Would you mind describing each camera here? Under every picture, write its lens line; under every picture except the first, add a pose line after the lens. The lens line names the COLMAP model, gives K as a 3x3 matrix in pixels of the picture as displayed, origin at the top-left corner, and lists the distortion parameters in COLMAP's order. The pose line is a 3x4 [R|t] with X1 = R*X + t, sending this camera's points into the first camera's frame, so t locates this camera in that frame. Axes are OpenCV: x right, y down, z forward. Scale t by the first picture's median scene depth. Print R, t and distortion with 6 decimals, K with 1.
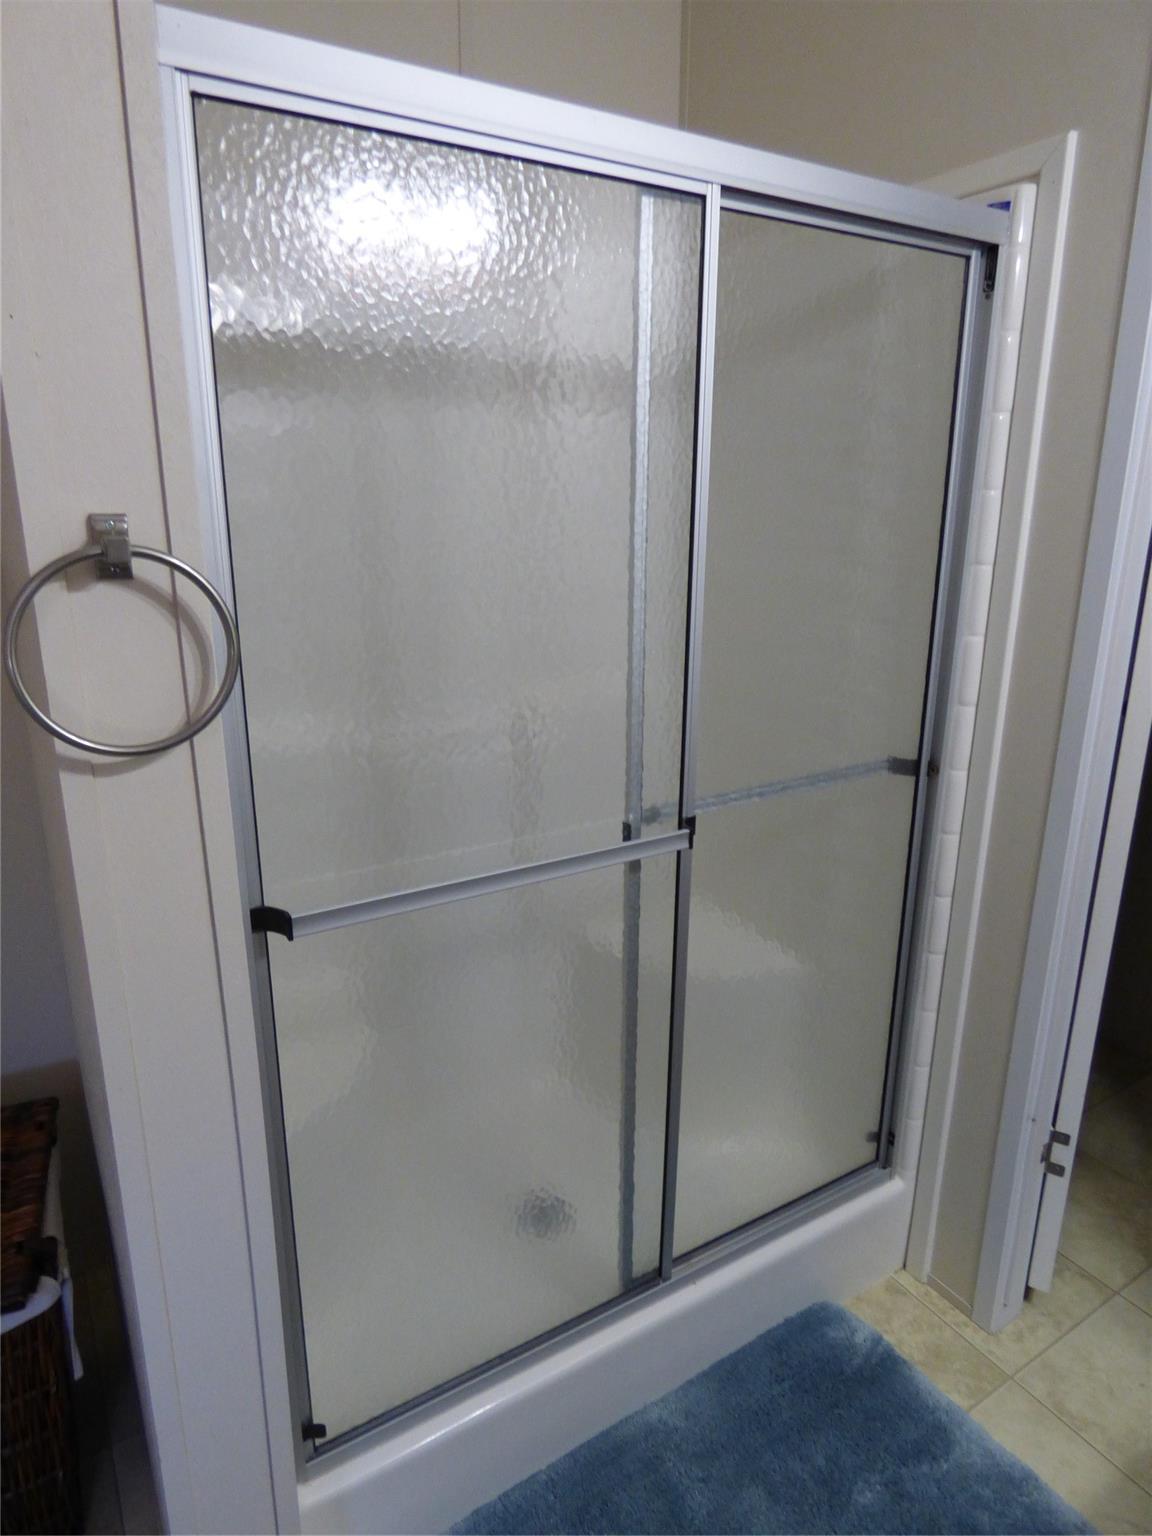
lens RADIAL K [[933.4, 0, 577.0], [0, 933.4, 756.0], [0, 0, 1]] dist [-0.019333, 0.003647]
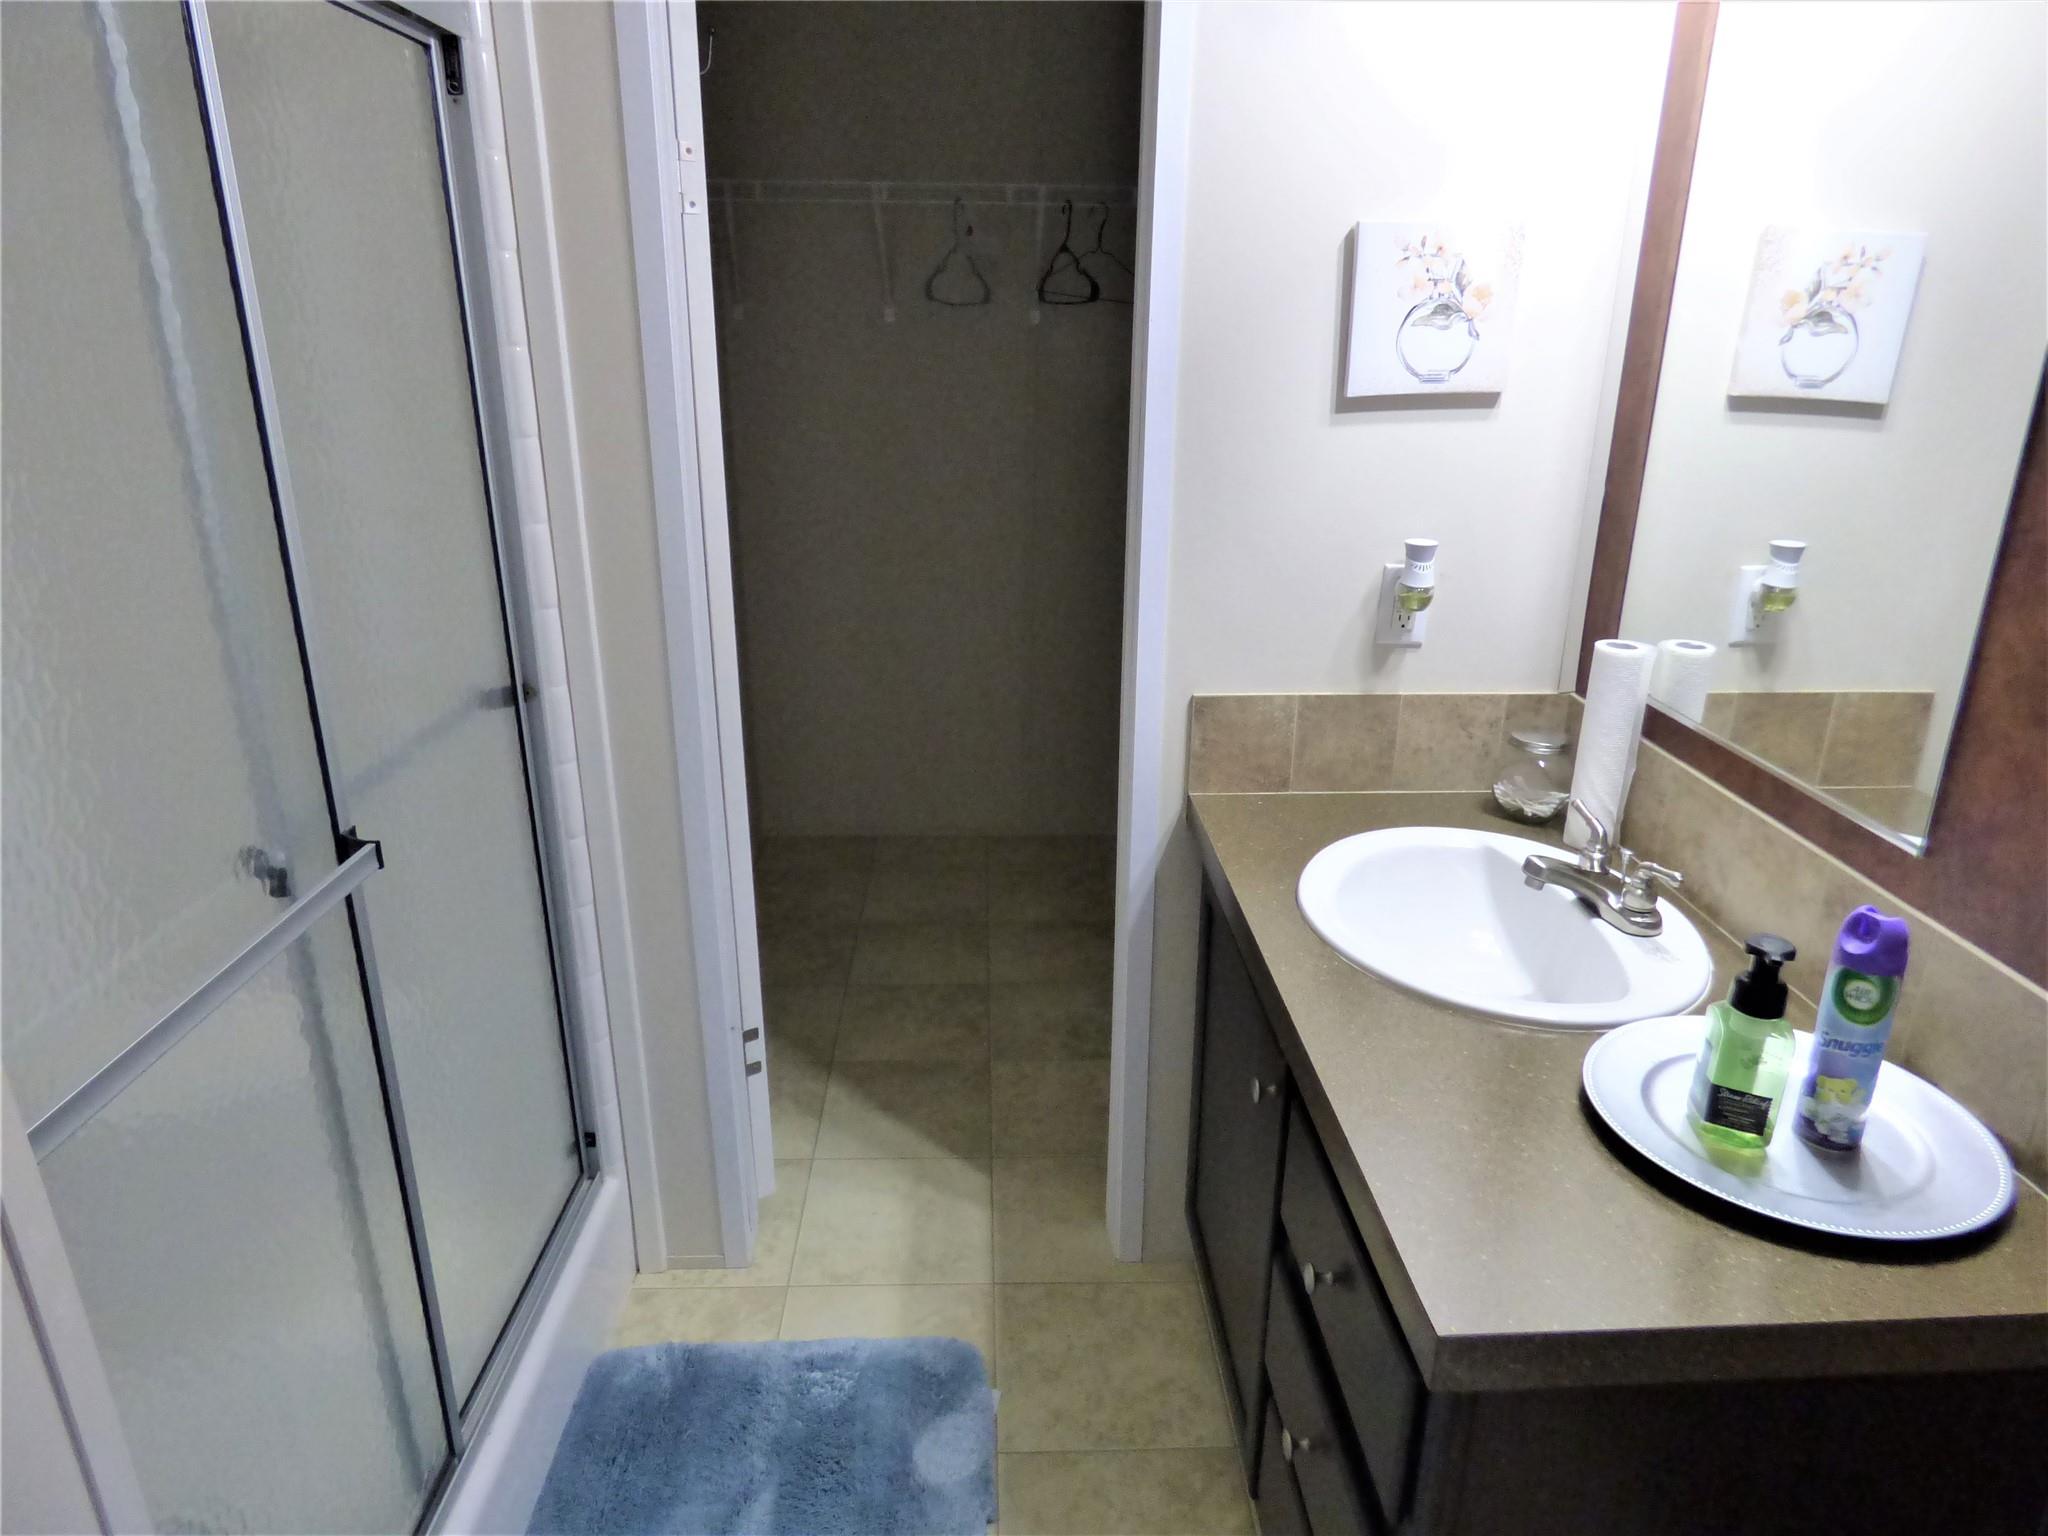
lens RADIAL K [[1244.5, 0, 1026.4], [0, 1244.5, 775.8], [0, 0, 1]] dist [-0.019333, 0.003647]
pose [[0.493730, -0.298653, 0.816723, -0.299904], [0.233015, 0.950269, 0.206623, -0.038342], [-0.837815, 0.088293, 0.538767, 0.051653]]
